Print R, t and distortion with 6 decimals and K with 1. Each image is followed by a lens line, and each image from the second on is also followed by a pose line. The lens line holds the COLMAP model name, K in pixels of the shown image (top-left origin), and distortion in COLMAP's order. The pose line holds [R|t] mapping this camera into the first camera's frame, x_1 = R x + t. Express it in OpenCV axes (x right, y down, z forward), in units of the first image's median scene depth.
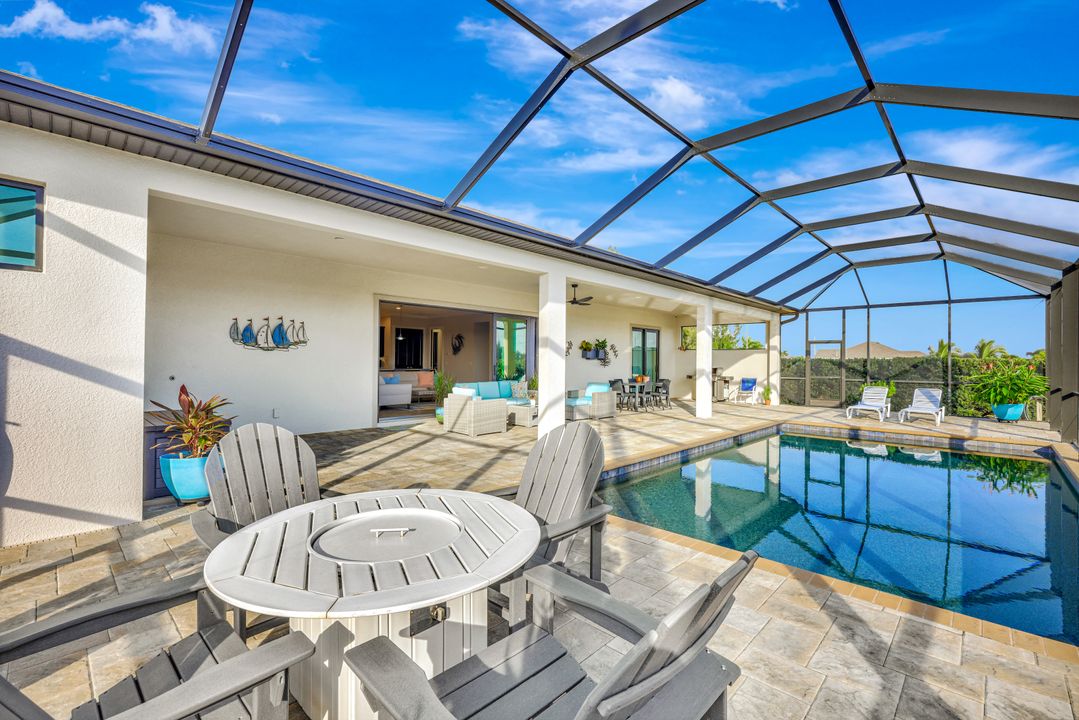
lens RADIAL K [[467.5, 0, 544.2], [0, 467.5, 359.4], [0, 0, 1]] dist [-0.000828, 0.000098]
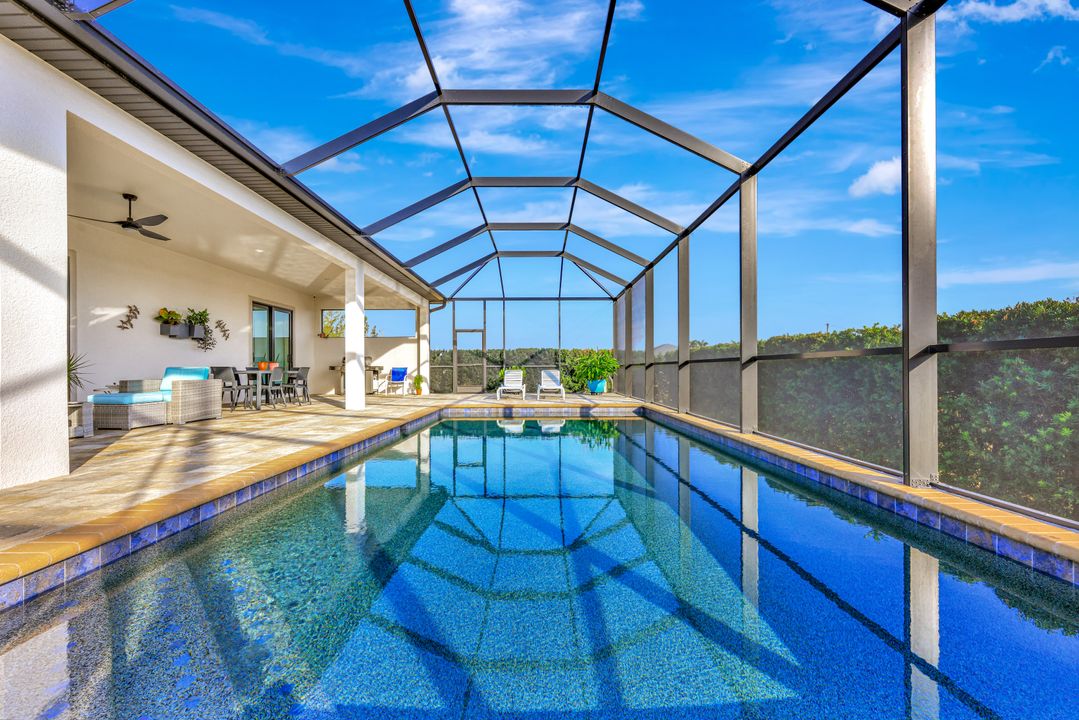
lens RADIAL K [[439.0, 0, 534.8], [0, 439.0, 363.0], [0, 0, 1]] dist [-0.000292, 0.000247]
pose [[0.734782, -0.006938, 0.678268, 0.048981], [0.012271, 0.999920, -0.003065, 0.043078], [-0.678193, 0.010575, 0.734808, 0.202876]]
